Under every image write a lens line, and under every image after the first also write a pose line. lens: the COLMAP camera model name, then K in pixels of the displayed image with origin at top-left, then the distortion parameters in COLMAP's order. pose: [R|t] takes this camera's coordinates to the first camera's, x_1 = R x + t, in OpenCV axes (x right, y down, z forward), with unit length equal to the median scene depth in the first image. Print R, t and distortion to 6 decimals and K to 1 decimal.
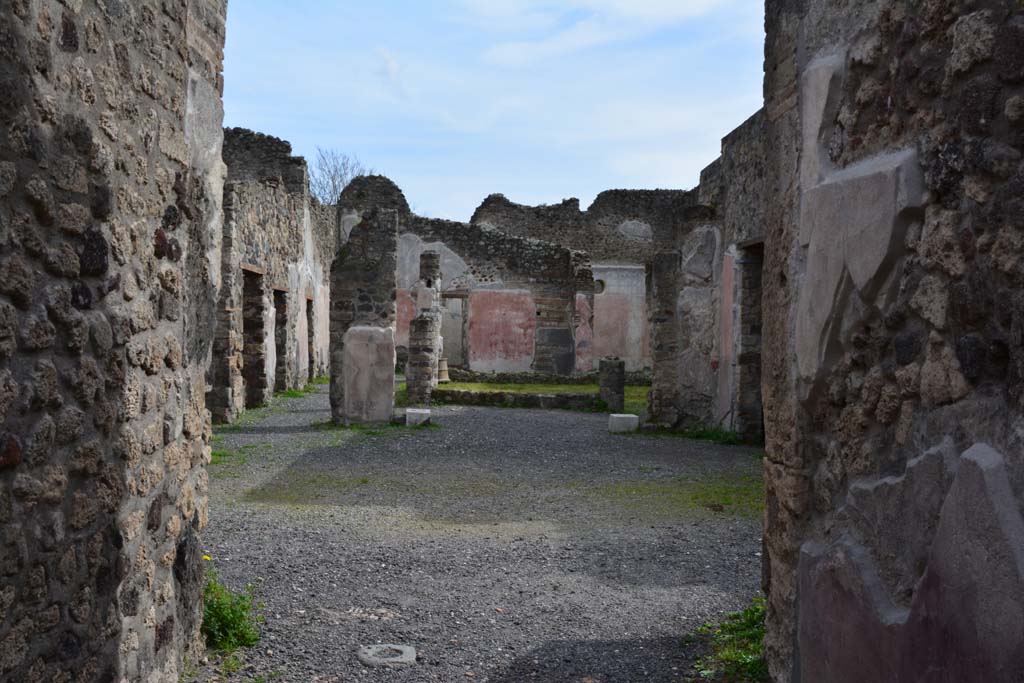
lens RADIAL K [[970.8, 0, 517.1], [0, 970.8, 335.7], [0, 0, 1]] dist [-0.004551, 0.000000]
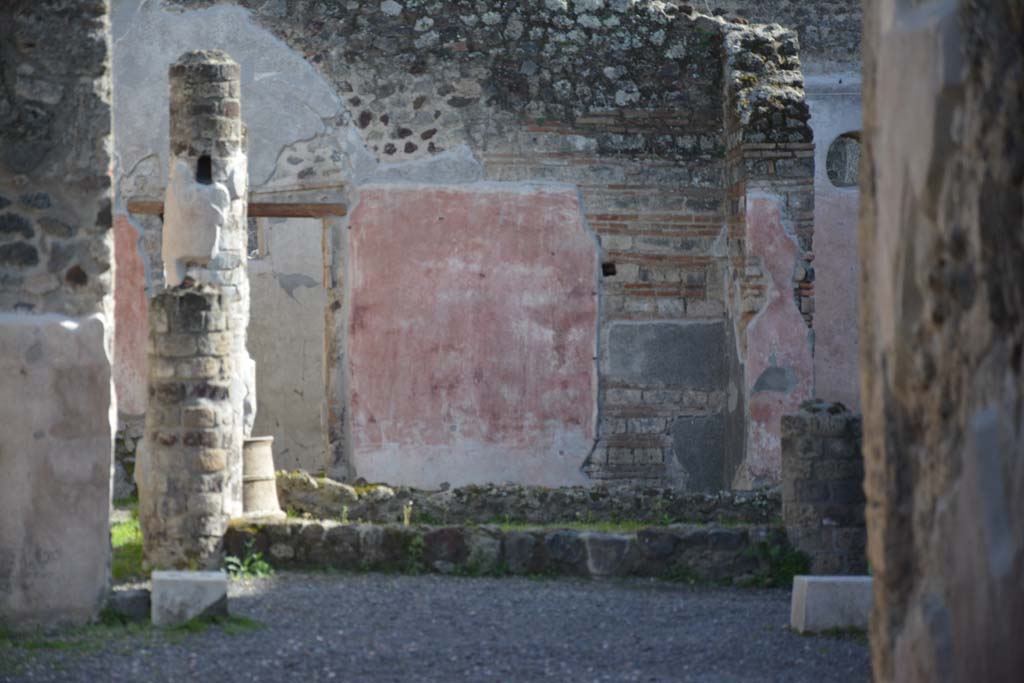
lens RADIAL K [[4734.5, 0, 509.0], [0, 4734.5, 347.4], [0, 0, 1]] dist [1.872109, 0.000000]
pose [[0.999620, -0.020460, -0.018477, 0.018775], [0.020293, 0.999752, -0.009201, 0.010636], [0.018660, 0.008823, 0.999787, -0.318403]]
